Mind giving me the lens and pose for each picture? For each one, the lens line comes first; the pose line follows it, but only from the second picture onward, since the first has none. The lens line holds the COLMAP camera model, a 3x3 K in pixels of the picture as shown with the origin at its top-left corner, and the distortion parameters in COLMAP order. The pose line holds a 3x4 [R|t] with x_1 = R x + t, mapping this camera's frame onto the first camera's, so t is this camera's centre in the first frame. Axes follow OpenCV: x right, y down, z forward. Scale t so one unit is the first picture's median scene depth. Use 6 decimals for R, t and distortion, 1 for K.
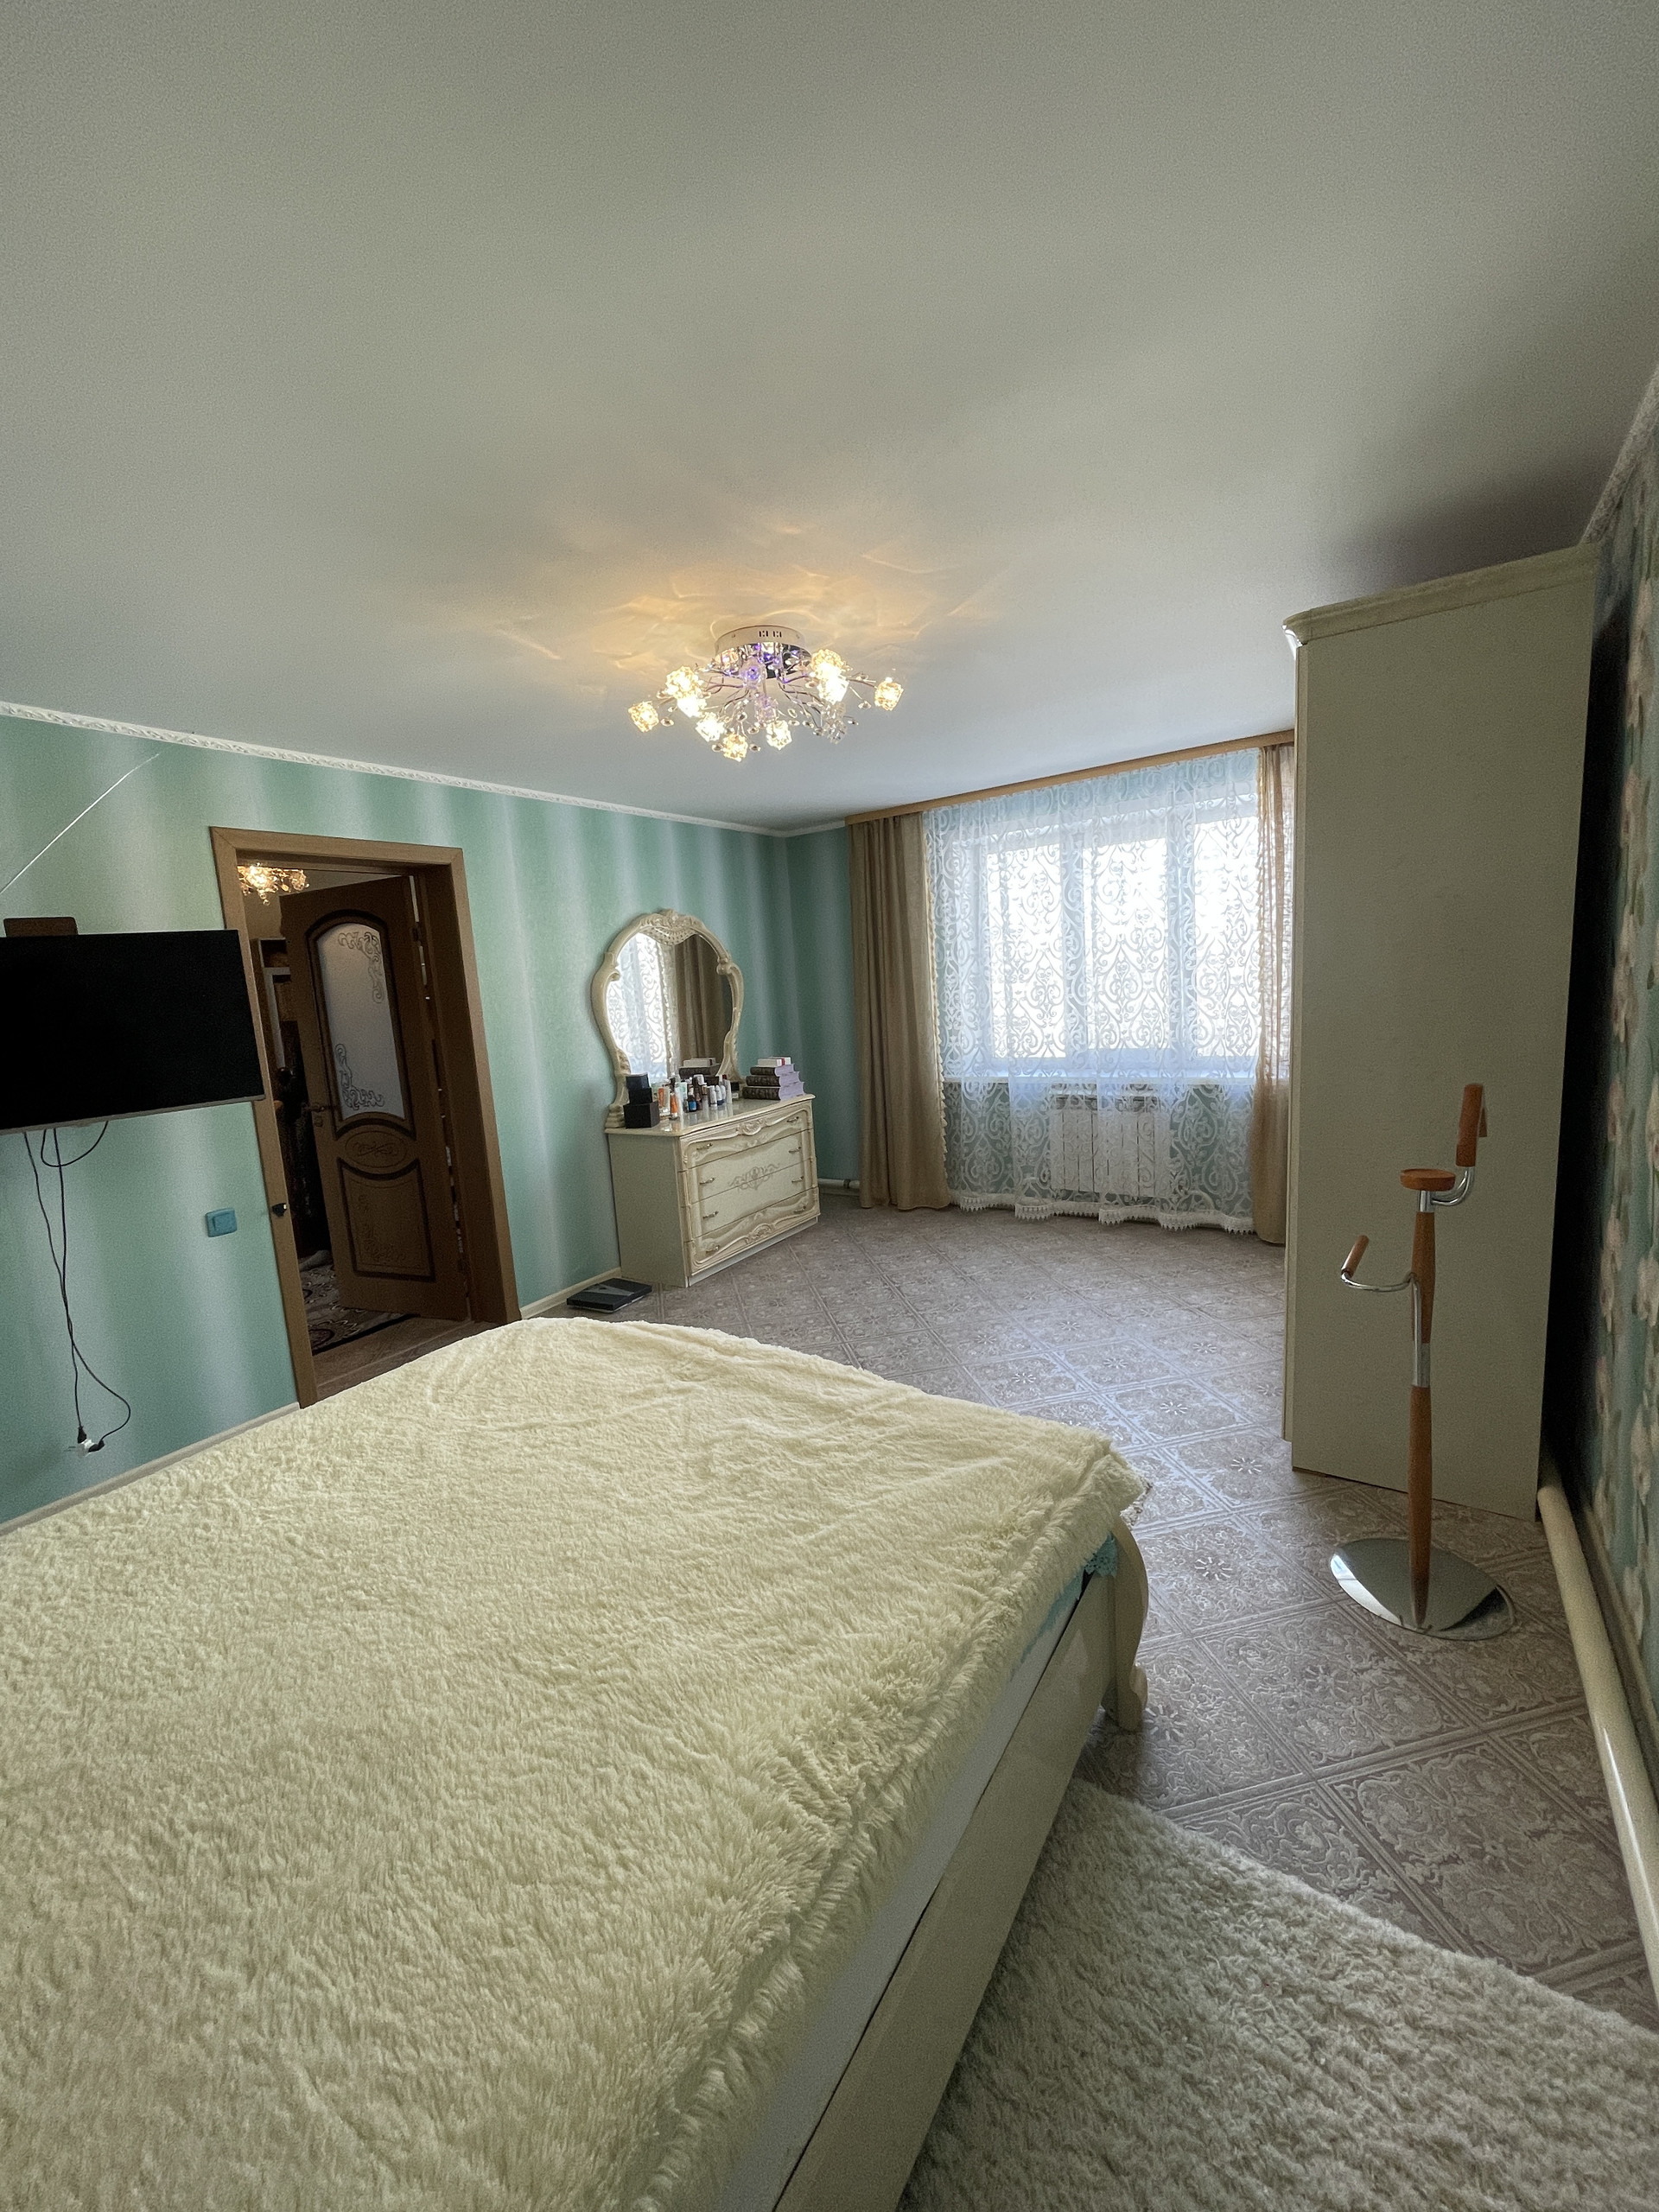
lens RADIAL K [[891.6, 0, 818.2], [0, 891.6, 1093.2], [0, 0, 1]] dist [0.000237, -0.000631]
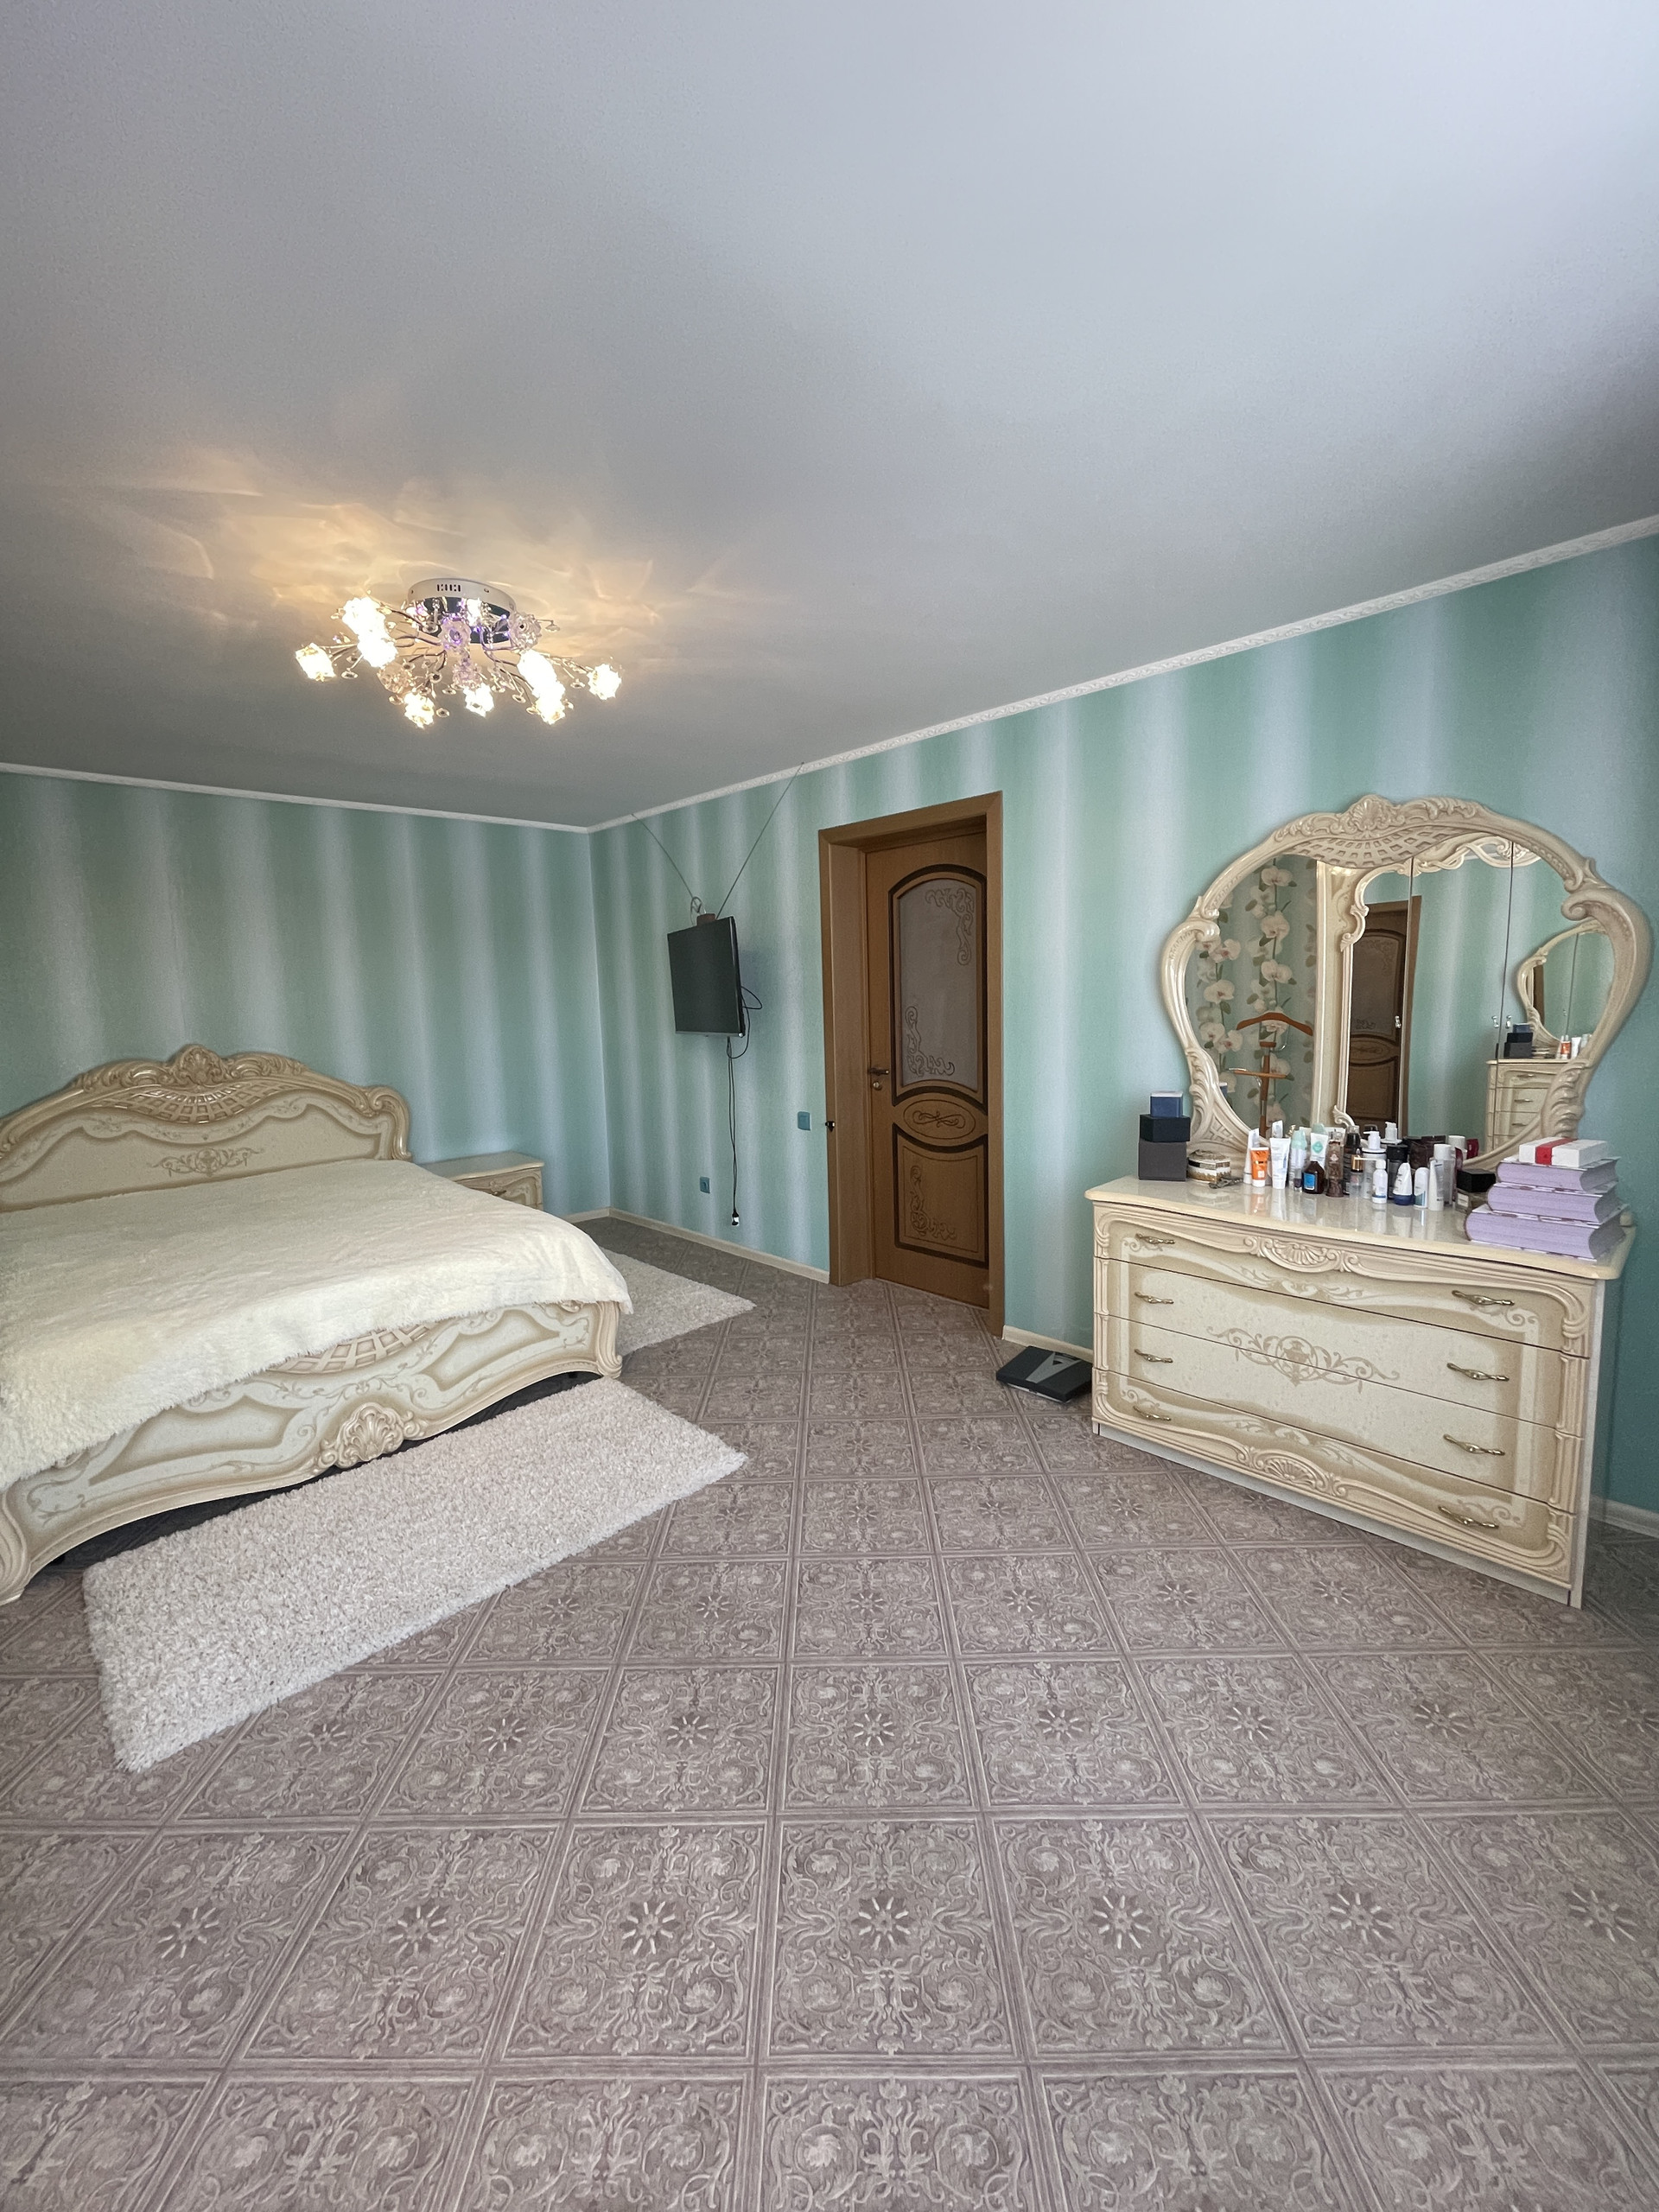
lens RADIAL K [[897.4, 0, 821.5], [0, 897.4, 1096.7], [0, 0, 1]] dist [0.011808, -0.000172]
pose [[-0.225179, 0.195935, -0.954413, 0.452154], [-0.070721, 0.973700, 0.216580, -0.138556], [0.971747, 0.116266, -0.205400, 0.892239]]
